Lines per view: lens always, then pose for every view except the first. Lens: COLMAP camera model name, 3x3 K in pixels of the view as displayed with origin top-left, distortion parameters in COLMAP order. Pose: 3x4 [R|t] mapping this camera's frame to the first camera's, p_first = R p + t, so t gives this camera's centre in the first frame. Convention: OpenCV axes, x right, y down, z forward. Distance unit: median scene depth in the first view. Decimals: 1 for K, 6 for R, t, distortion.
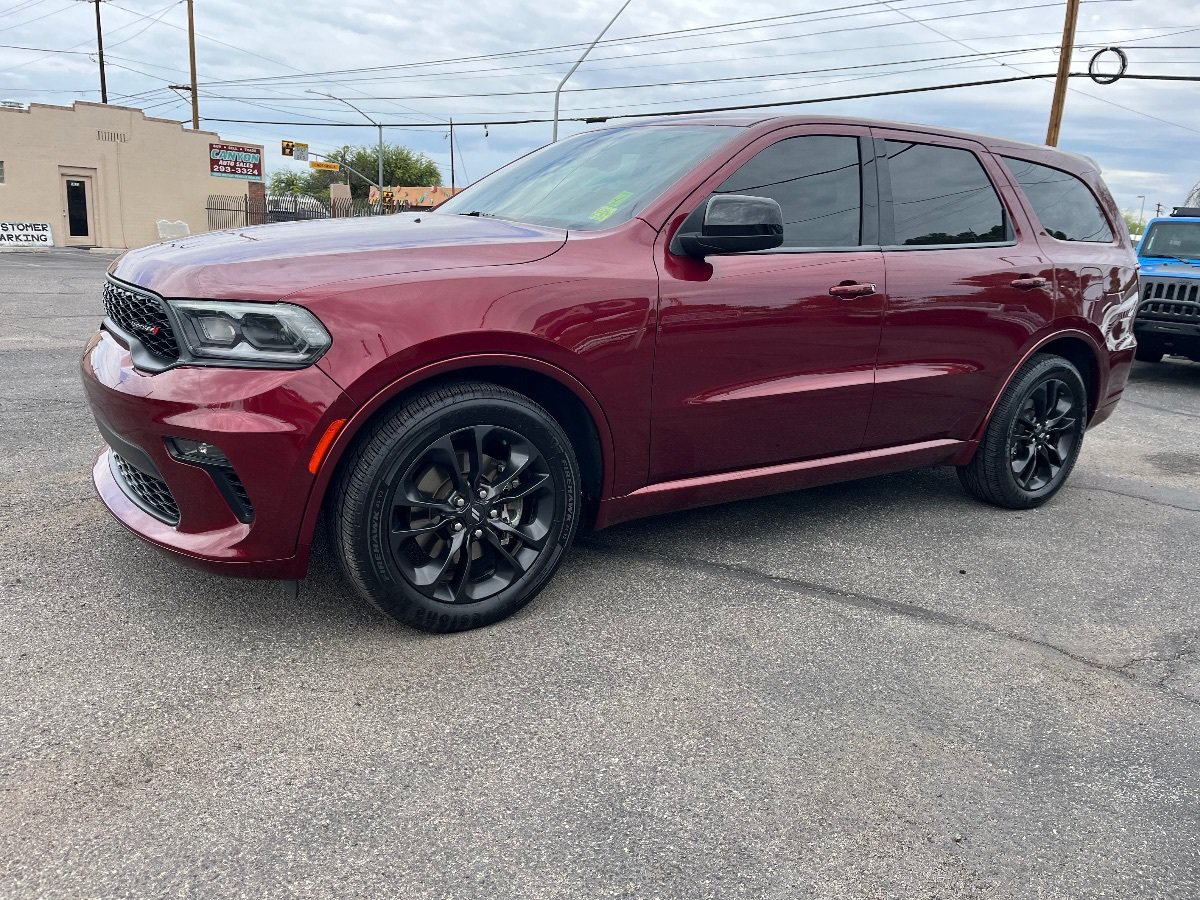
lens RADIAL K [[910.1, 0, 601.4], [0, 910.1, 460.2], [0, 0, 1]] dist [0.072691, -0.108857]
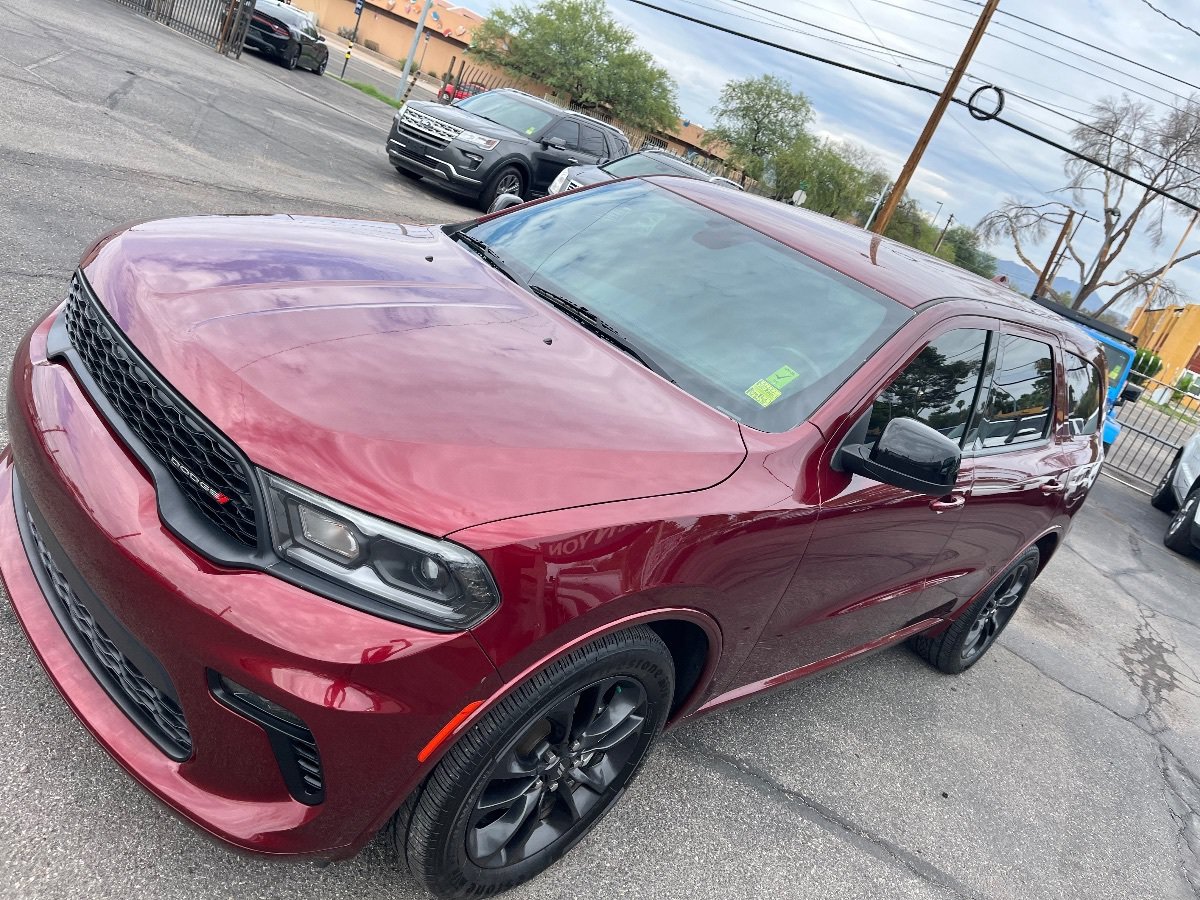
lens RADIAL K [[910.1, 0, 619.1], [0, 910.1, 441.0], [0, 0, 1]] dist [0.072691, -0.108857]
pose [[0.928002, 0.242615, 0.282756, -0.281173], [-0.277240, 0.956665, 0.089047, -0.217831], [-0.248899, -0.161027, 0.955049, 0.195967]]
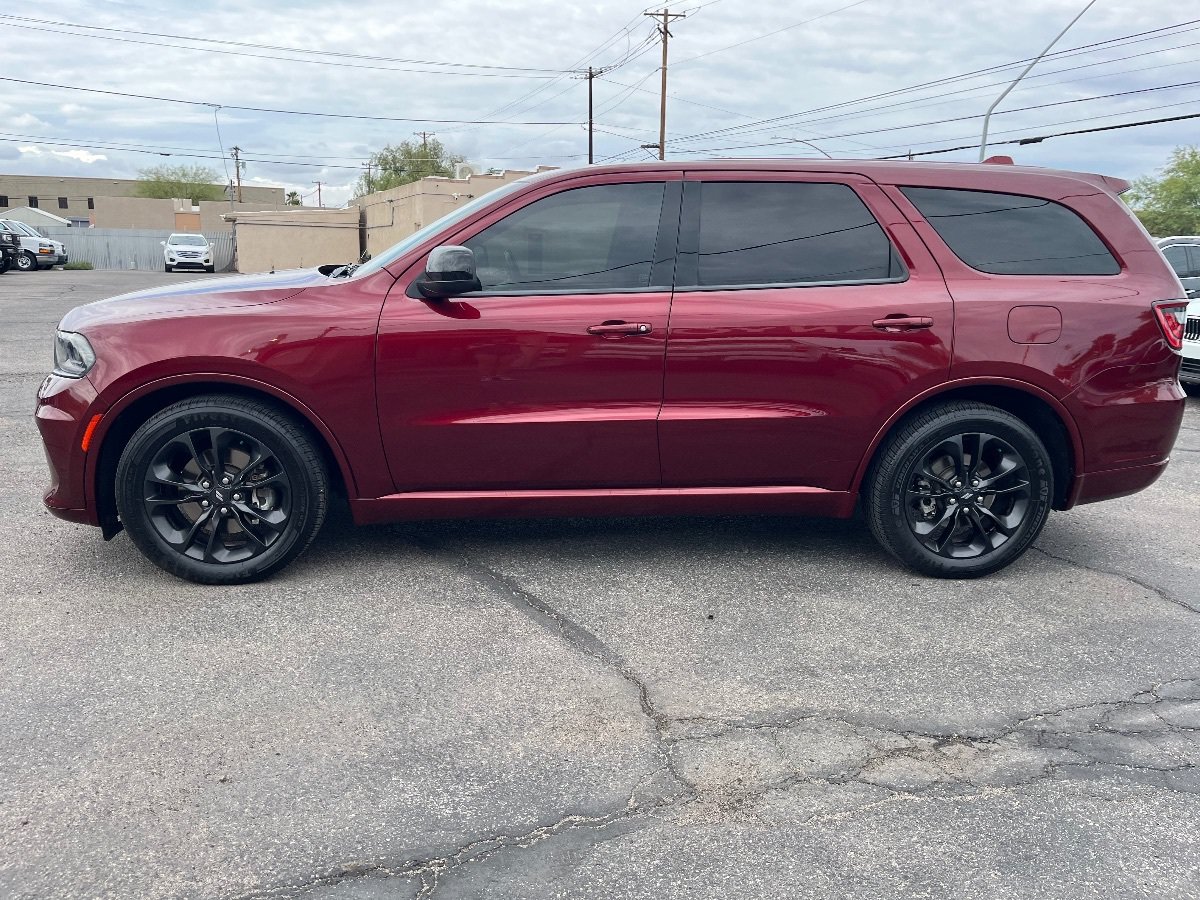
lens RADIAL K [[910.1, 0, 593.3], [0, 910.1, 450.6], [0, 0, 1]] dist [0.072691, -0.108857]
pose [[0.872550, 0.074048, -0.482880, 0.740848], [-0.096281, 0.995125, -0.021379, -0.021740], [0.478942, 0.065146, 0.875426, 0.079295]]
